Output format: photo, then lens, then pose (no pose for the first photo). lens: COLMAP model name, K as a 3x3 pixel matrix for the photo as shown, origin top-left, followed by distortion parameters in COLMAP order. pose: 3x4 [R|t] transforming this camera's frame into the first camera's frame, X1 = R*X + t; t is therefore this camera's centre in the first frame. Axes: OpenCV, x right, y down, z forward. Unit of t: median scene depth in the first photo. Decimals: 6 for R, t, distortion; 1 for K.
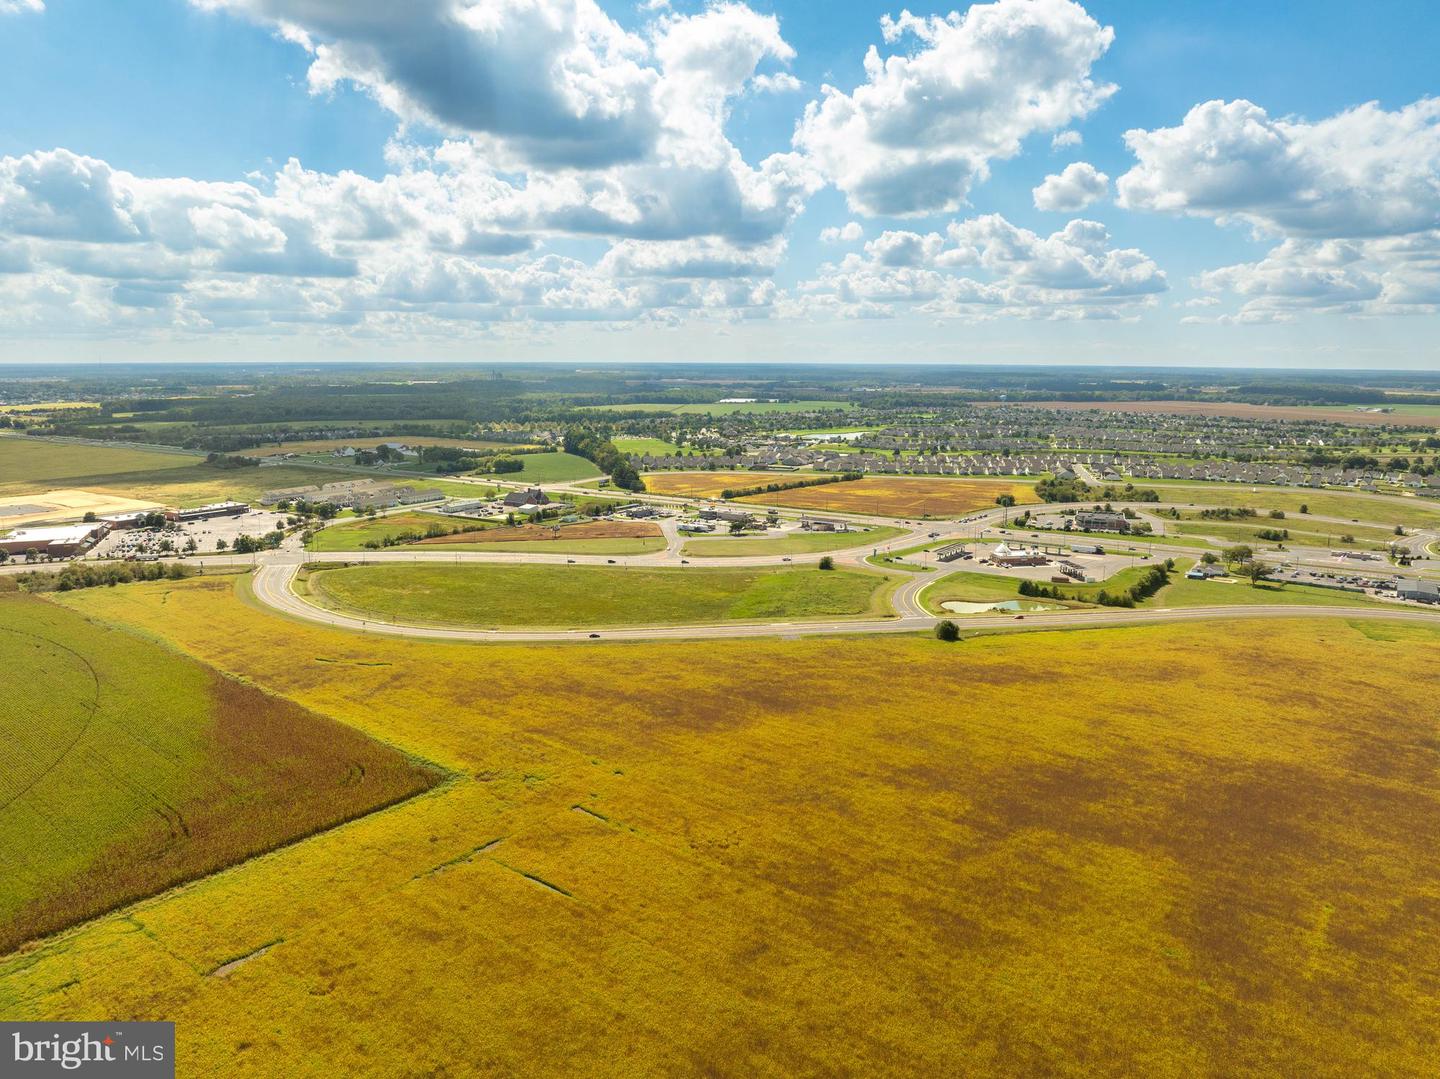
lens RADIAL K [[1009.2, 0, 720.0], [0, 1009.2, 539.5], [0, 0, 1]] dist [-0.038650, -0.010409]
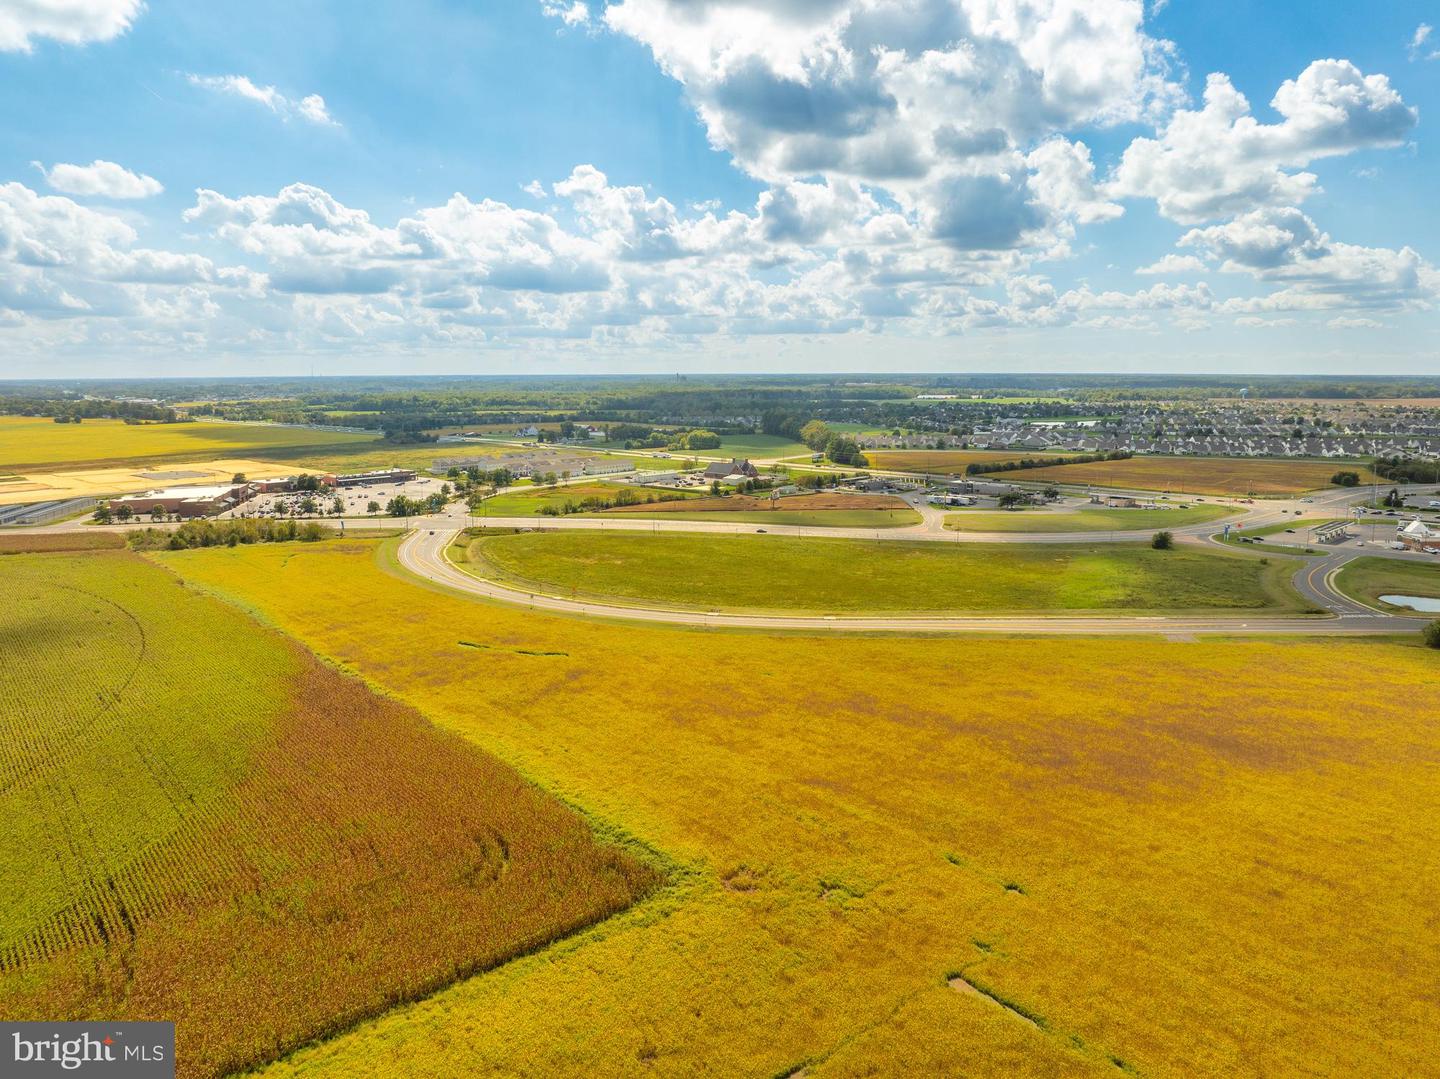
lens RADIAL K [[1009.2, 0, 720.0], [0, 1009.2, 539.5], [0, 0, 1]] dist [-0.038650, -0.010409]
pose [[0.984885, 0.020657, -0.171976, -0.120504], [-0.022729, 0.999691, -0.010090, 0.054609], [0.171714, 0.013847, 0.985049, 0.376709]]
